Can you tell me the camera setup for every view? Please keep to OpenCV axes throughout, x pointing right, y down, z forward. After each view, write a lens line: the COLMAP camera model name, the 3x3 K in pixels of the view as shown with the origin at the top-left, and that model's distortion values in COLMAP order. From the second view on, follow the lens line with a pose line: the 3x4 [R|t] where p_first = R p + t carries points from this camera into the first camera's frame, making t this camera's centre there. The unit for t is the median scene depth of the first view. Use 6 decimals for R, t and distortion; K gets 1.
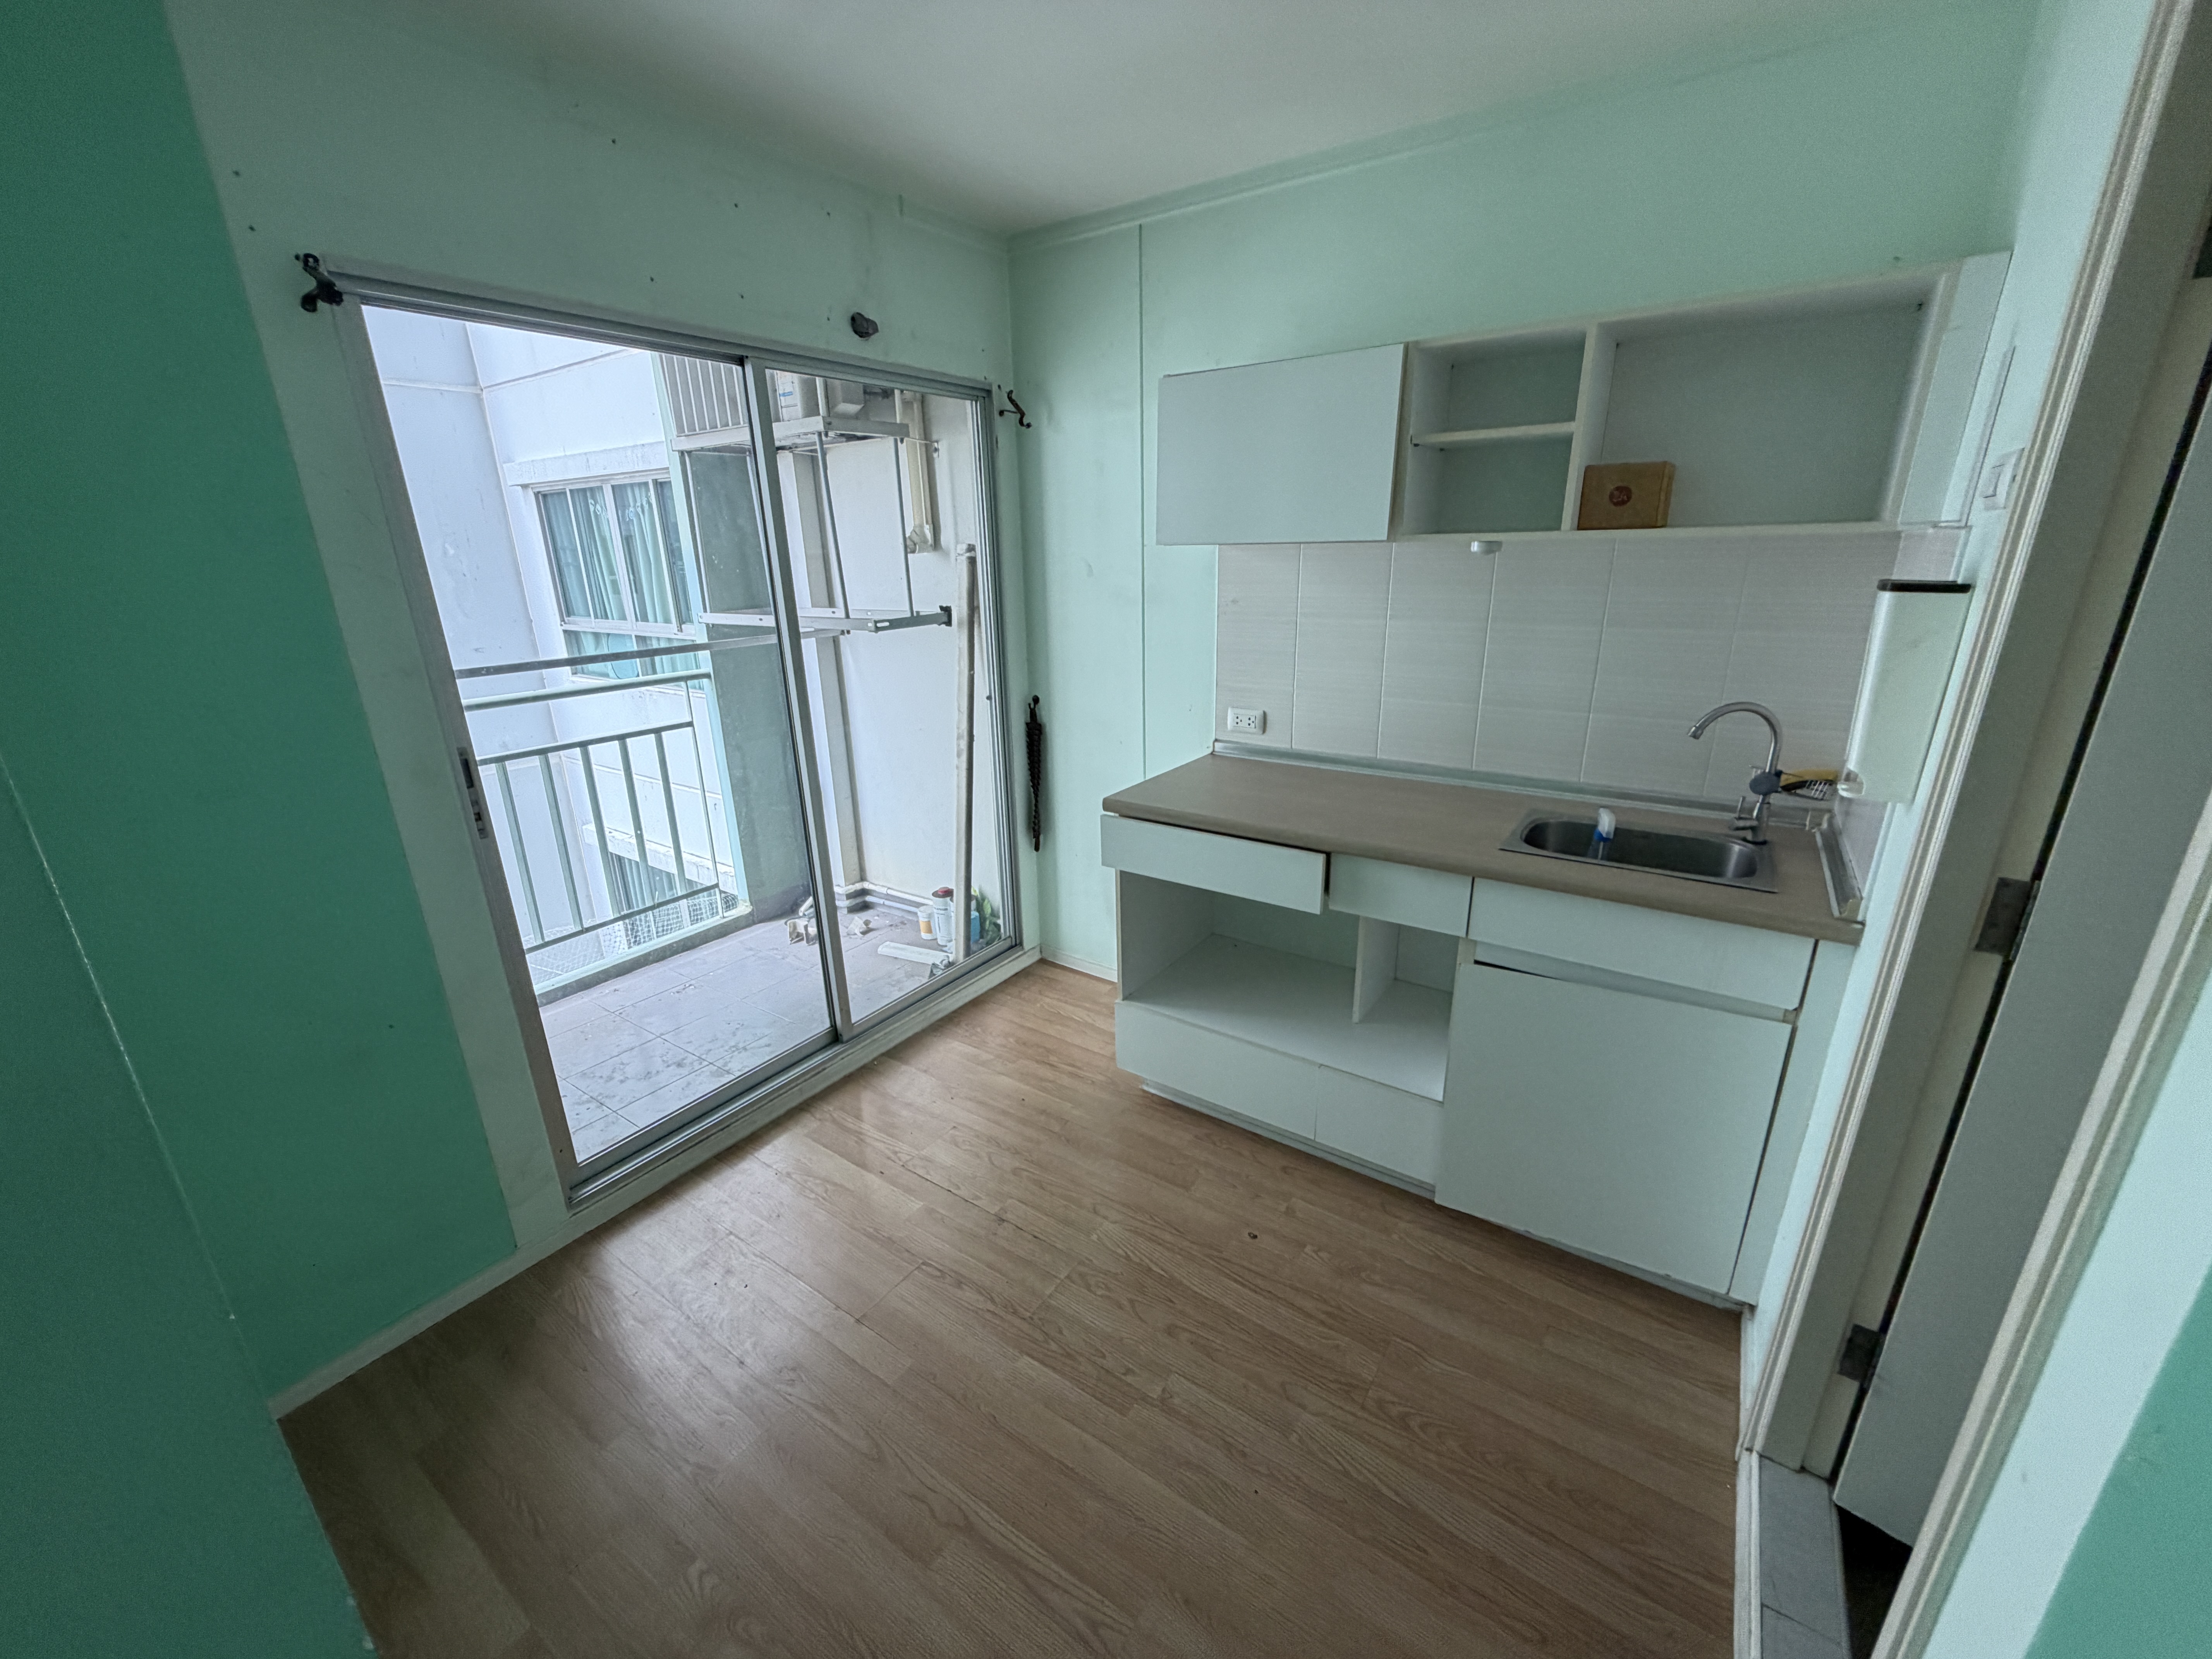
lens RADIAL K [[876.8, 0, 1100.8], [0, 876.8, 827.2], [0, 0, 1]] dist [0.000349, 0.000182]
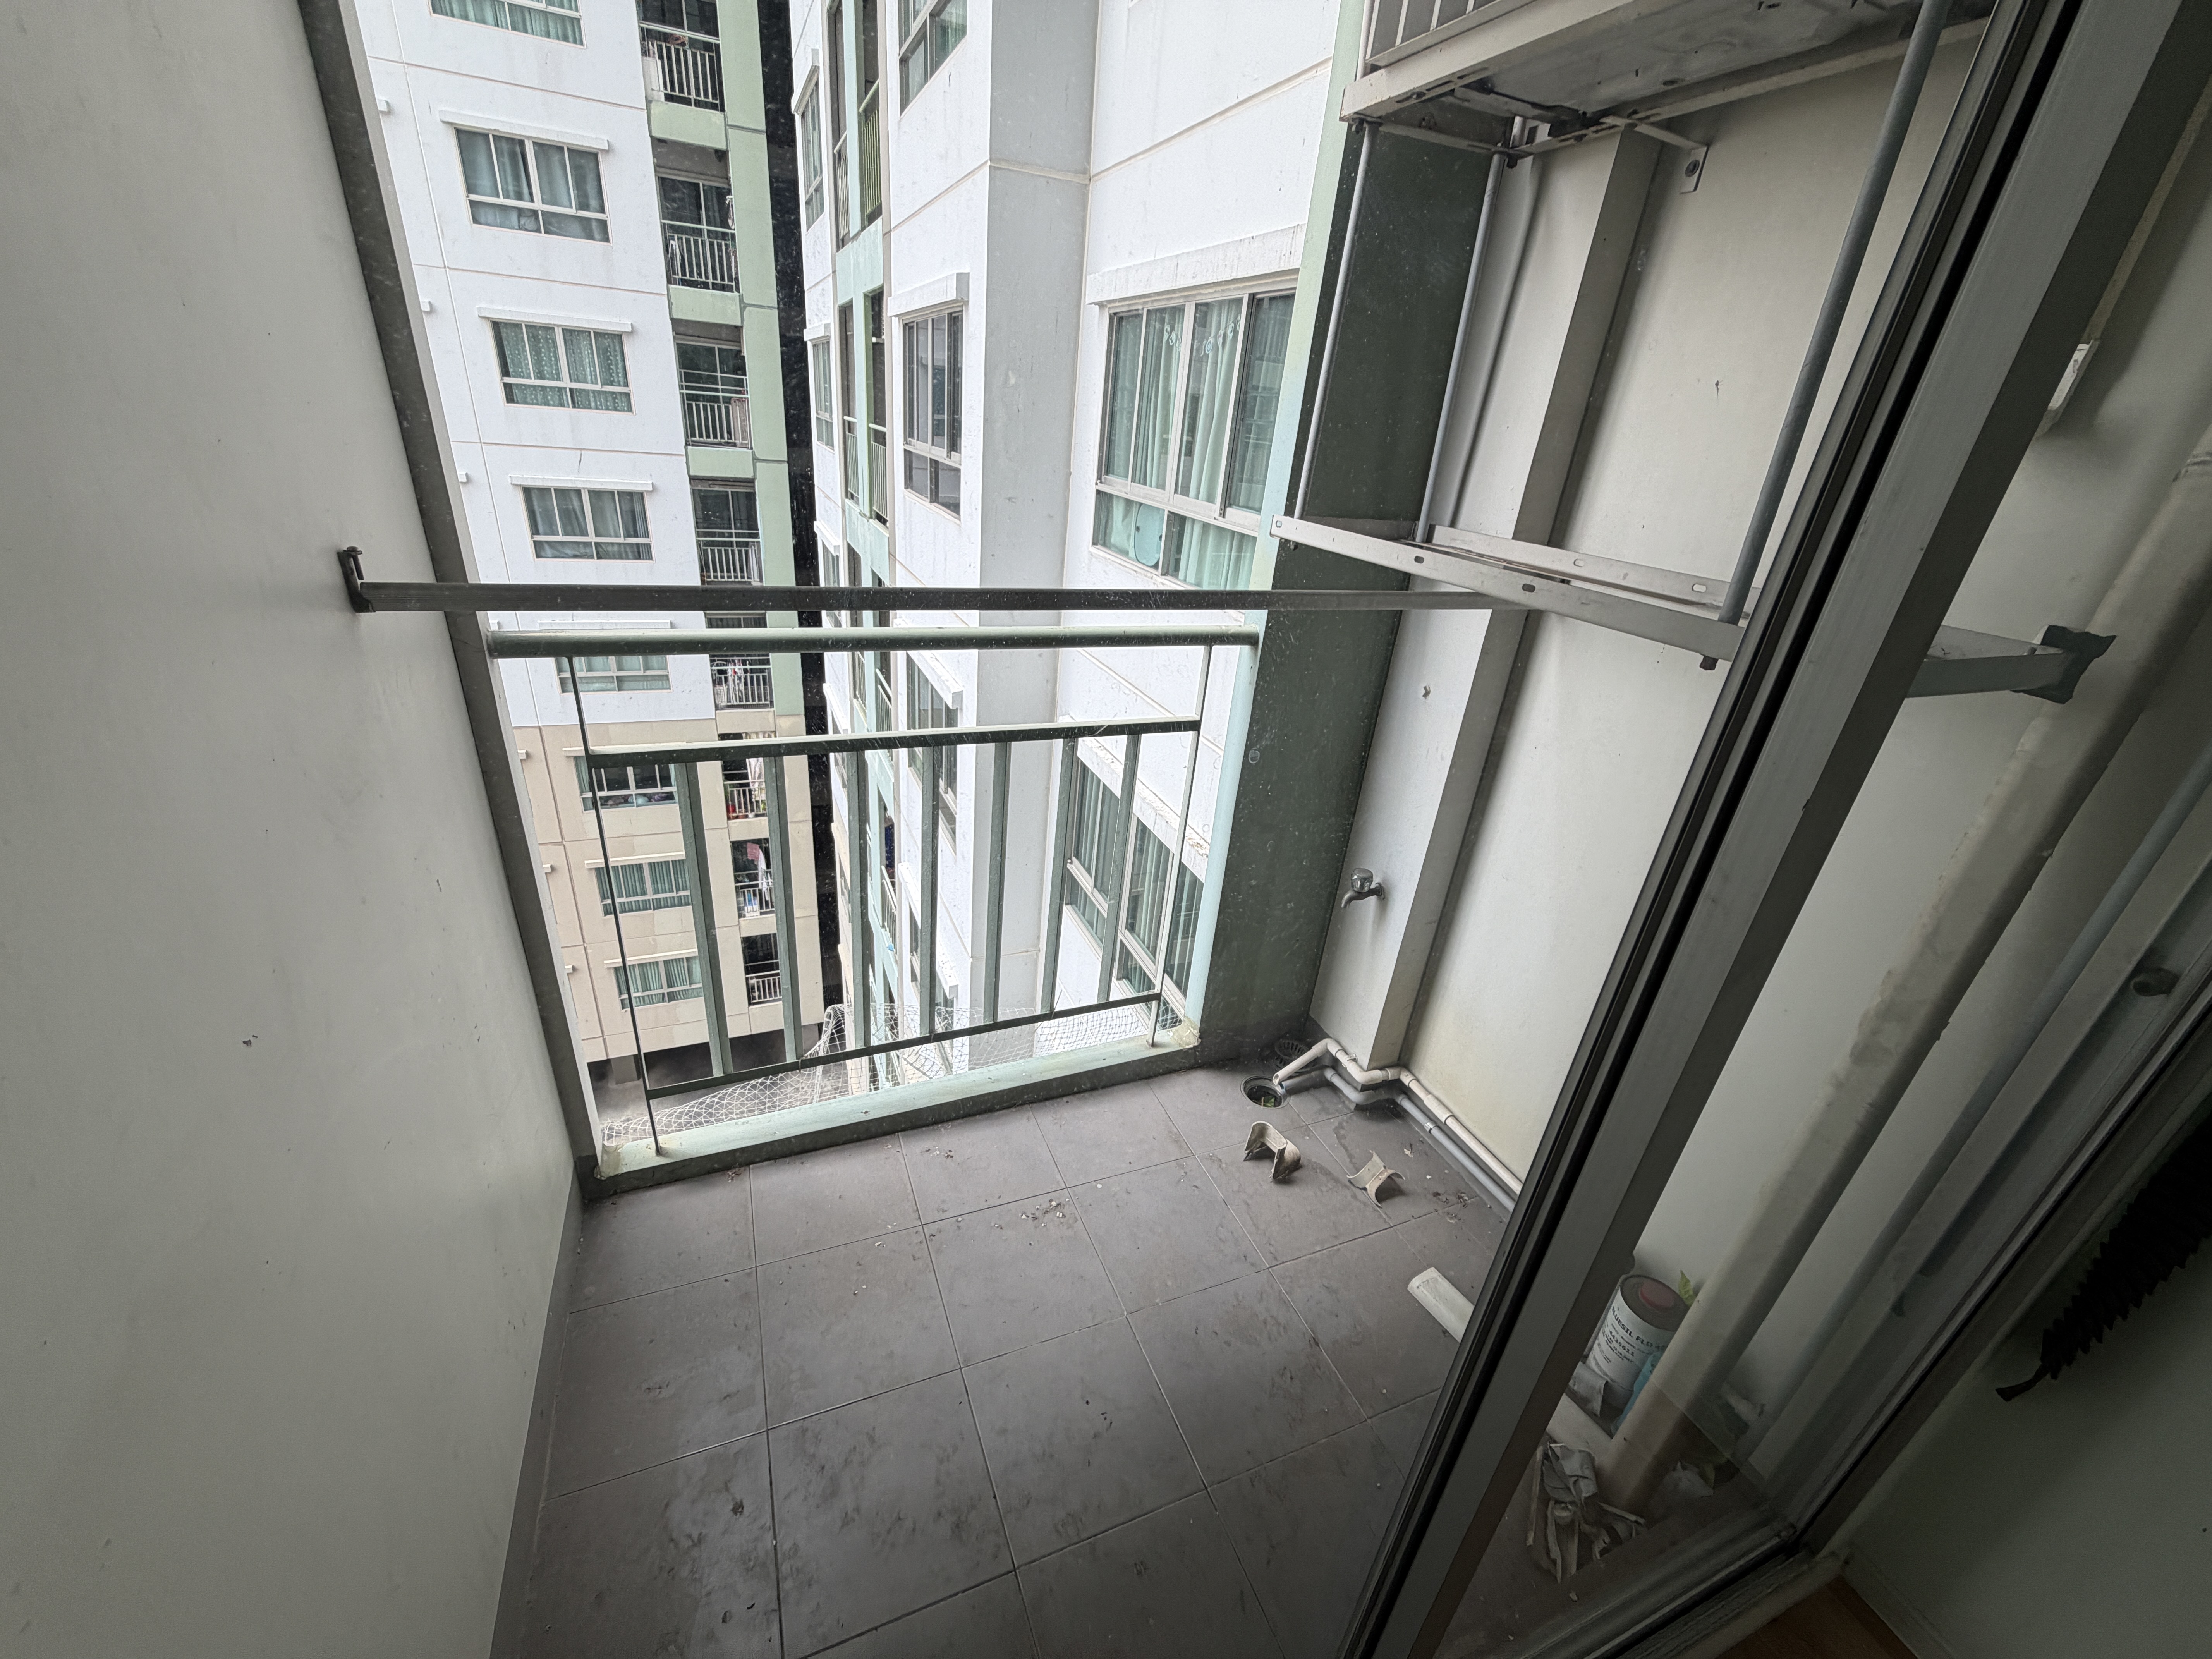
lens RADIAL K [[876.8, 0, 1100.8], [0, 876.8, 827.2], [0, 0, 1]] dist [0.000349, 0.000182]
pose [[0.835256, 0.315970, -0.450012, -0.151307], [-0.262672, 0.948272, 0.178278, -0.080382], [0.483065, -0.030702, 0.875046, 0.298381]]
